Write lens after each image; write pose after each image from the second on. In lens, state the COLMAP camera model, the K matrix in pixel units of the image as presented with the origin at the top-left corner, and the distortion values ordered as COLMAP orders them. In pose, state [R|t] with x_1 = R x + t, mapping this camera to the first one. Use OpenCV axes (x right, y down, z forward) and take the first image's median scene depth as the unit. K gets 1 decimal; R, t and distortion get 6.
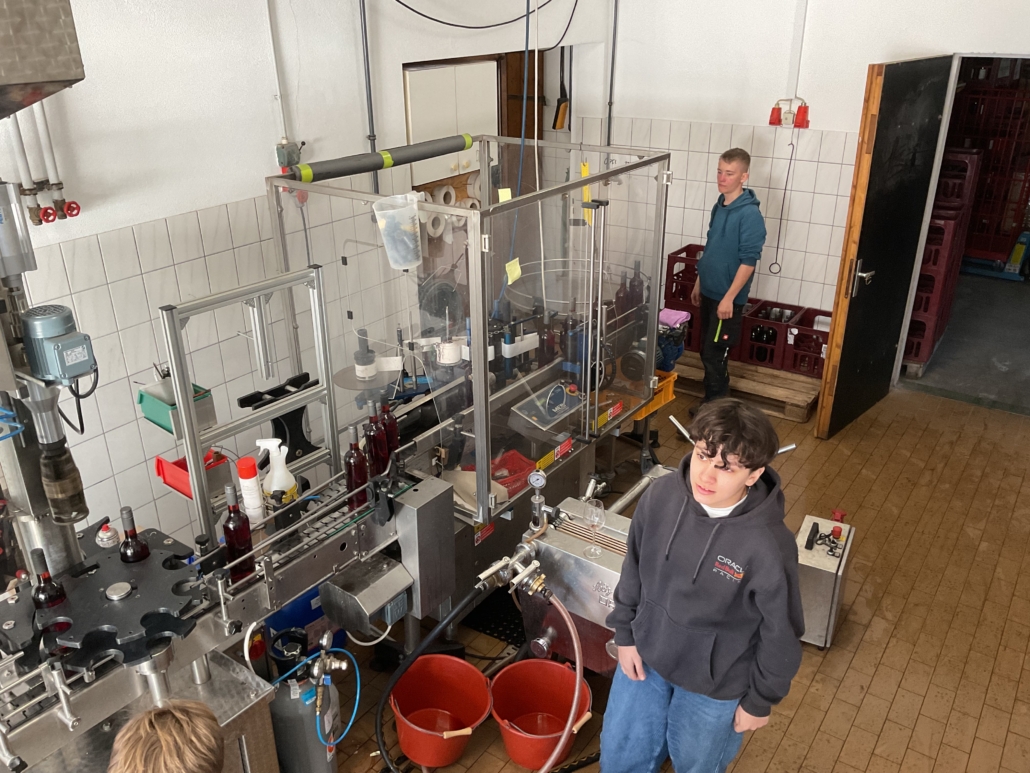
lens RADIAL K [[858.5, 0, 515.0], [0, 858.5, 386.5], [0, 0, 1]] dist [0.107517, -0.161588]
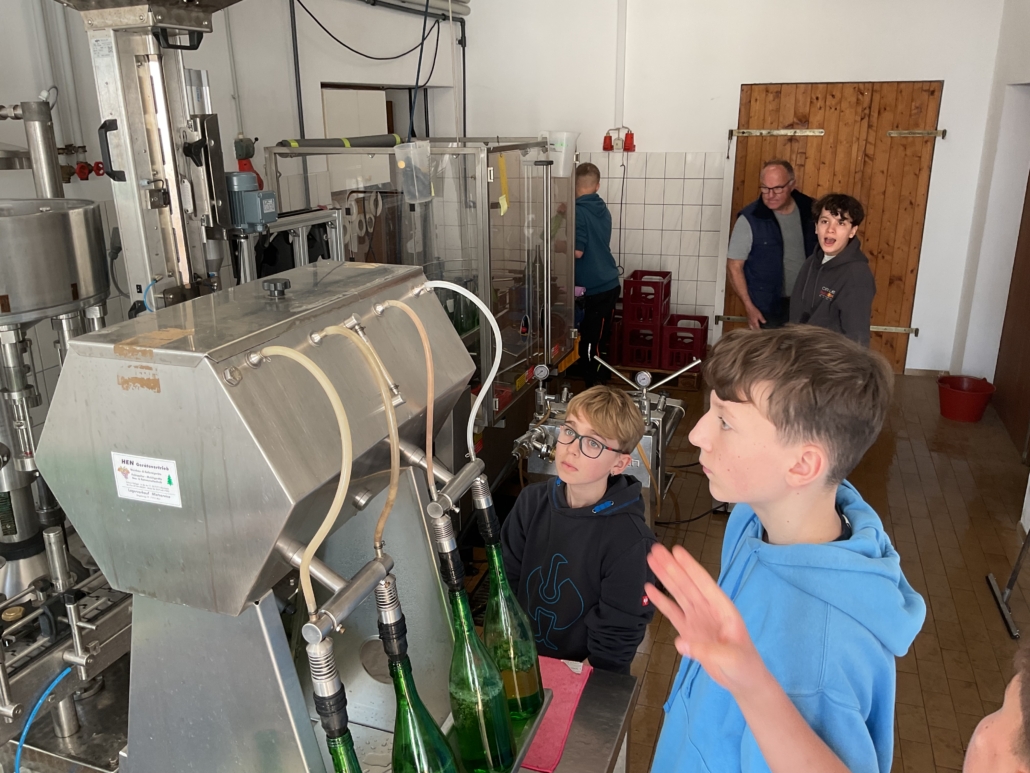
lens RADIAL K [[858.5, 0, 515.0], [0, 858.5, 386.5], [0, 0, 1]] dist [0.107517, -0.161588]
pose [[0.959440, -0.088287, 0.267730, -0.236144], [0.118776, 0.987885, -0.099882, 0.172313], [-0.255668, 0.127630, 0.958303, -0.105721]]
